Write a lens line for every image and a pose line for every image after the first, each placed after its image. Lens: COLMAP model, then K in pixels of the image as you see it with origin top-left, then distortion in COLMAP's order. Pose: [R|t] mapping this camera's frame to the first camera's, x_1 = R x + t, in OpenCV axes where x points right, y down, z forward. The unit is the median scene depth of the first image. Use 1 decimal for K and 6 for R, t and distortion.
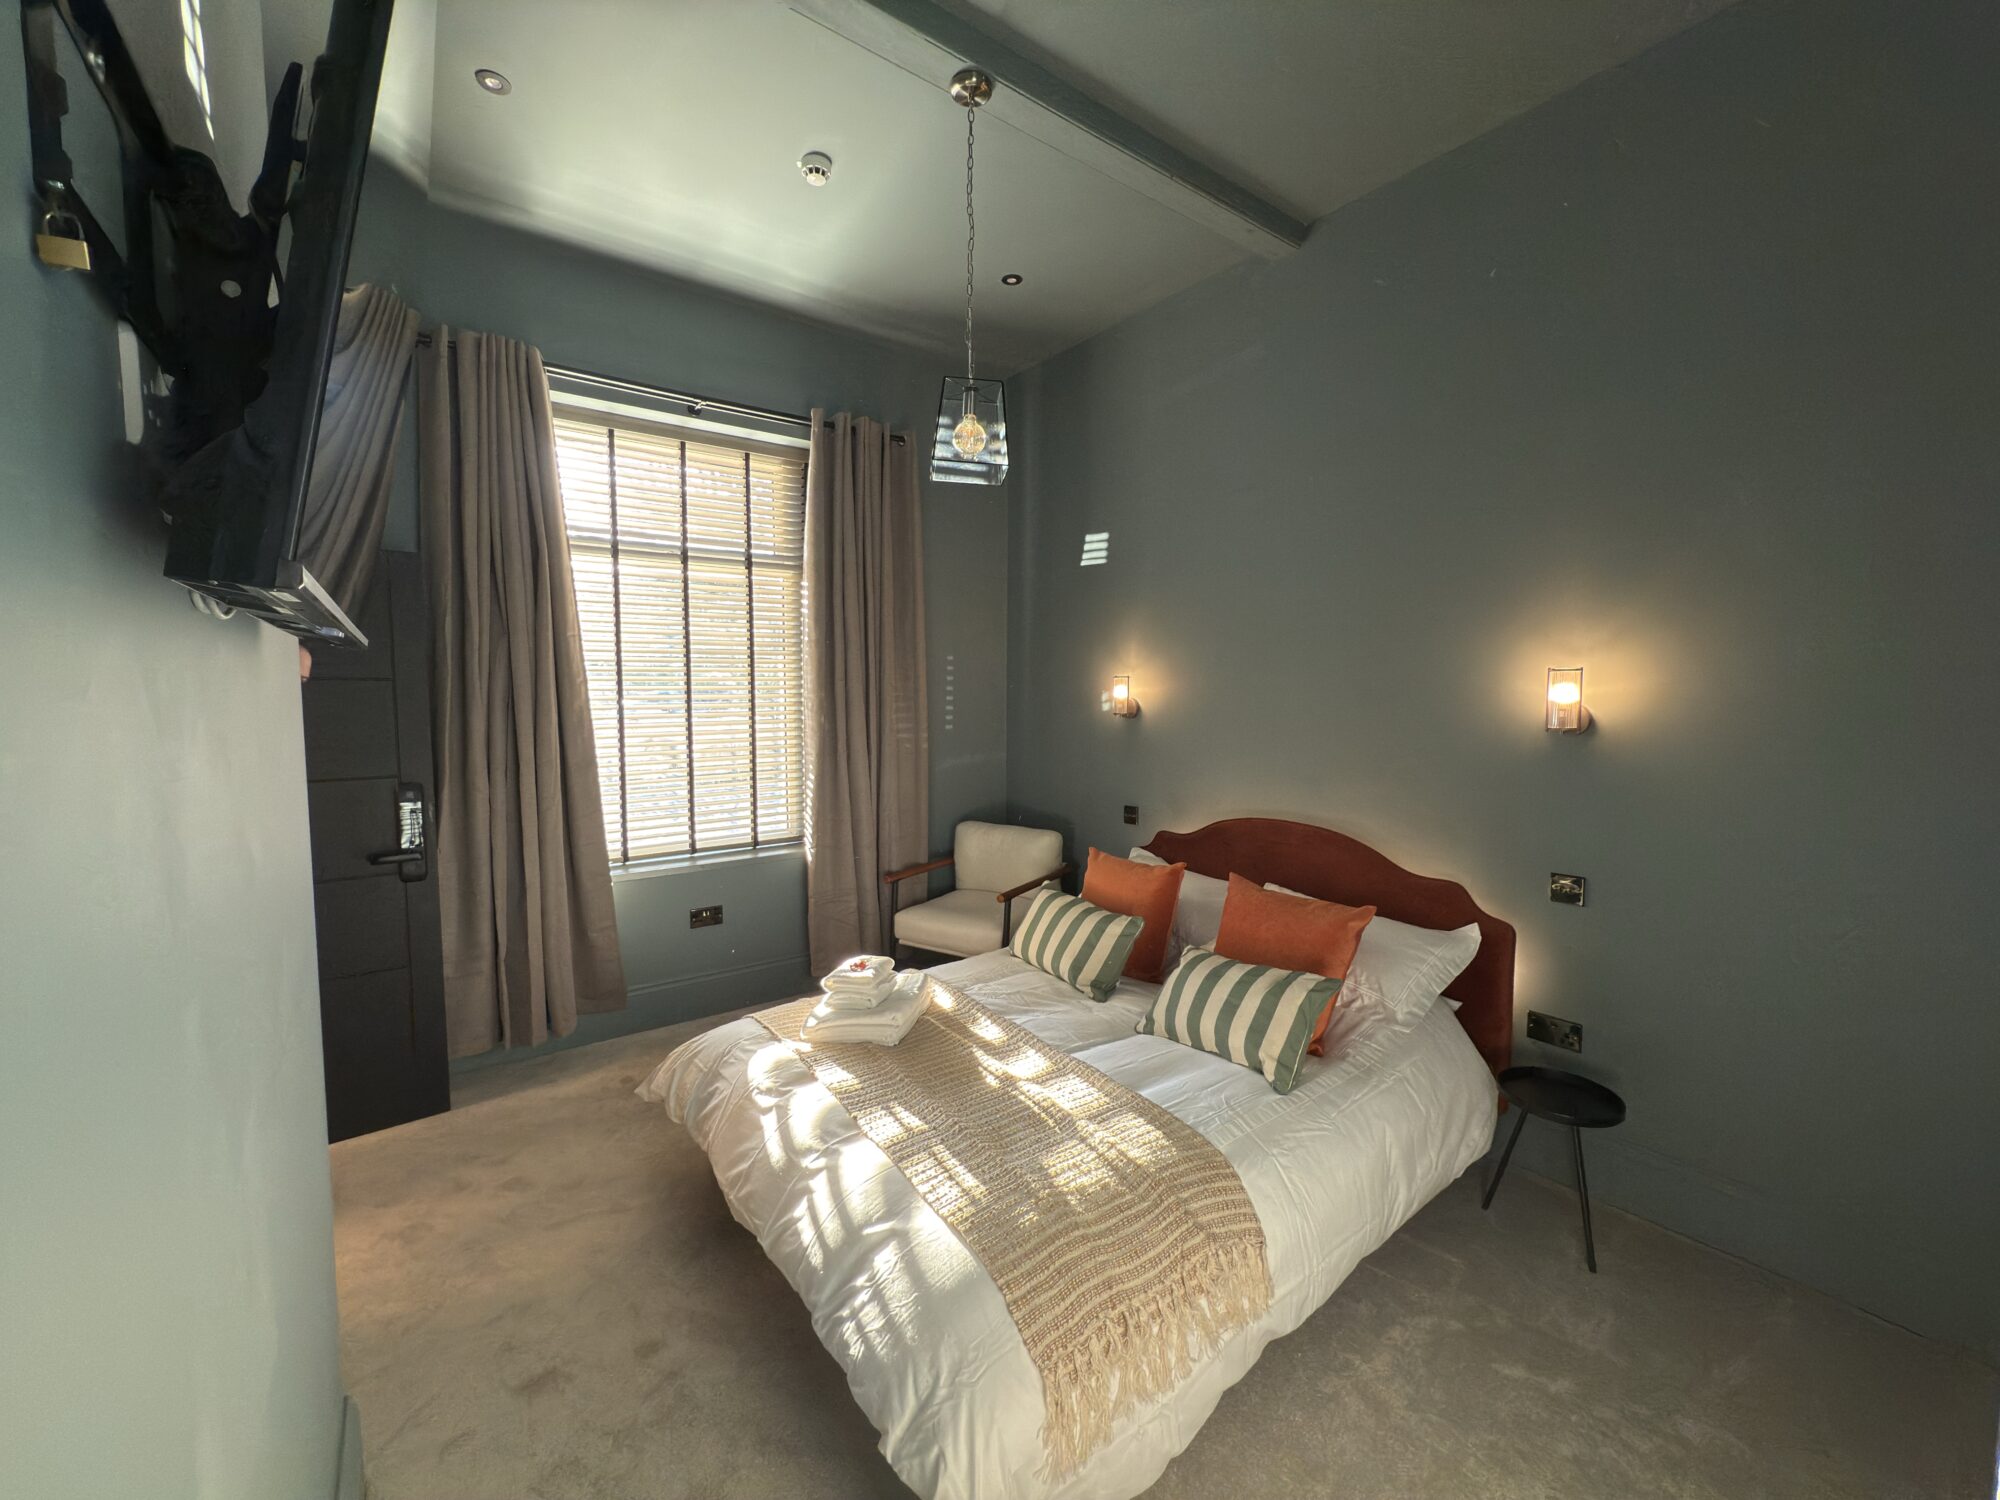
lens RADIAL K [[791.3, 0, 1010.7], [0, 791.3, 747.7], [0, 0, 1]] dist [0.000827, -0.000027]
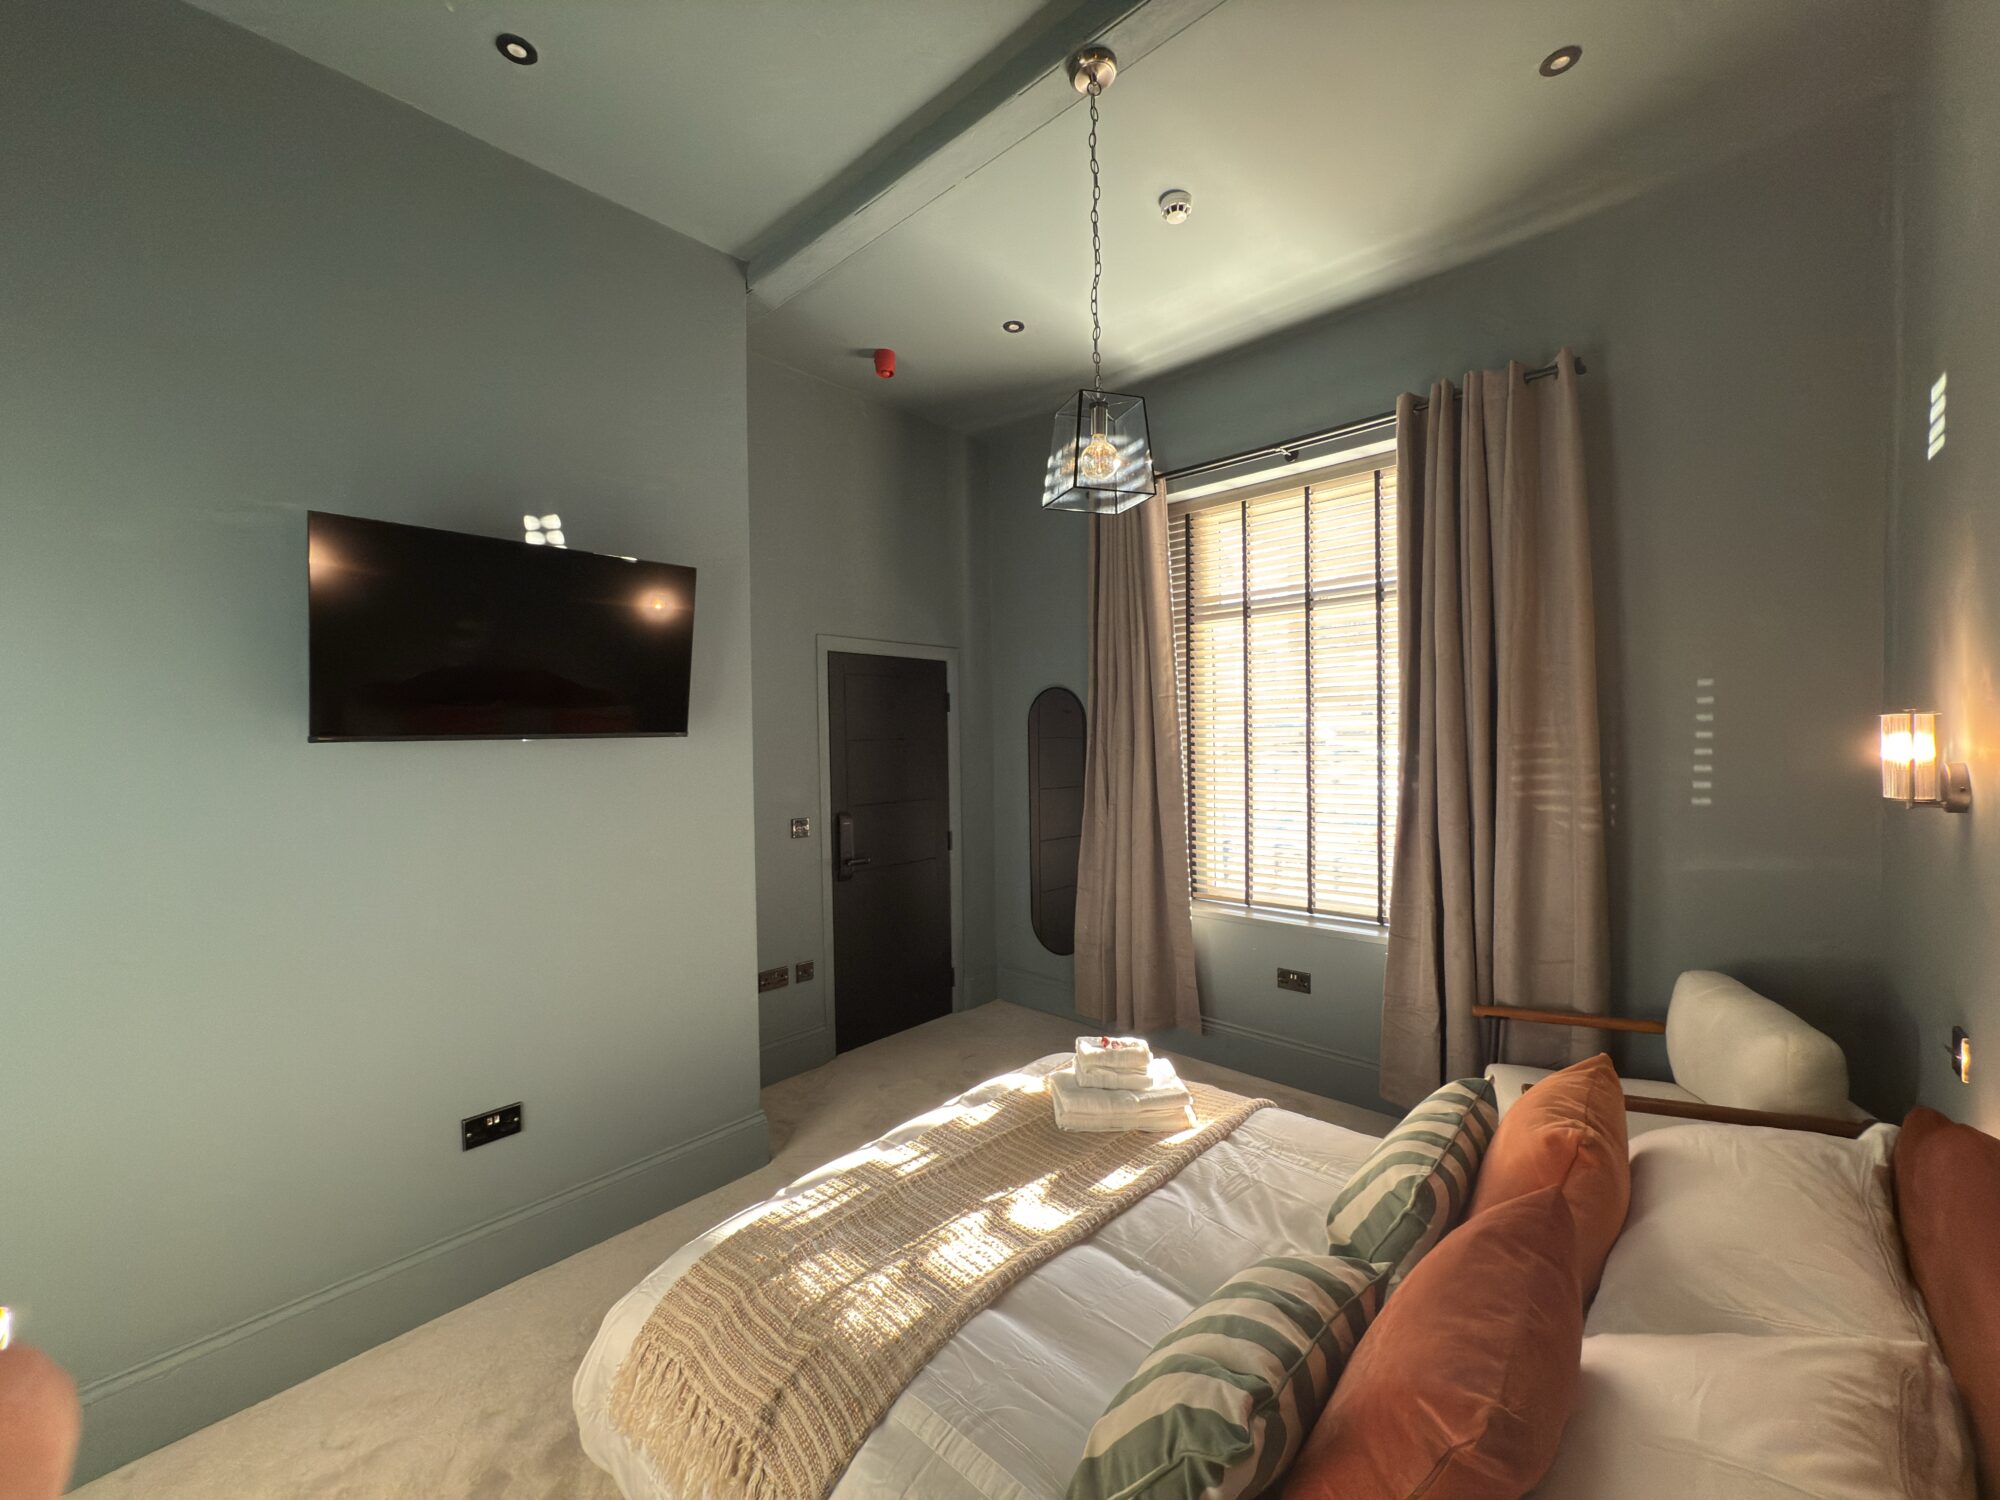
lens RADIAL K [[791.3, 0, 992.8], [0, 791.3, 749.6], [0, 0, 1]] dist [0.000827, -0.000027]
pose [[0.187717, 0.012588, -0.982143, 0.537089], [-0.053363, 0.998572, 0.002600, -0.051722], [0.980773, 0.051922, 0.188120, 0.513282]]
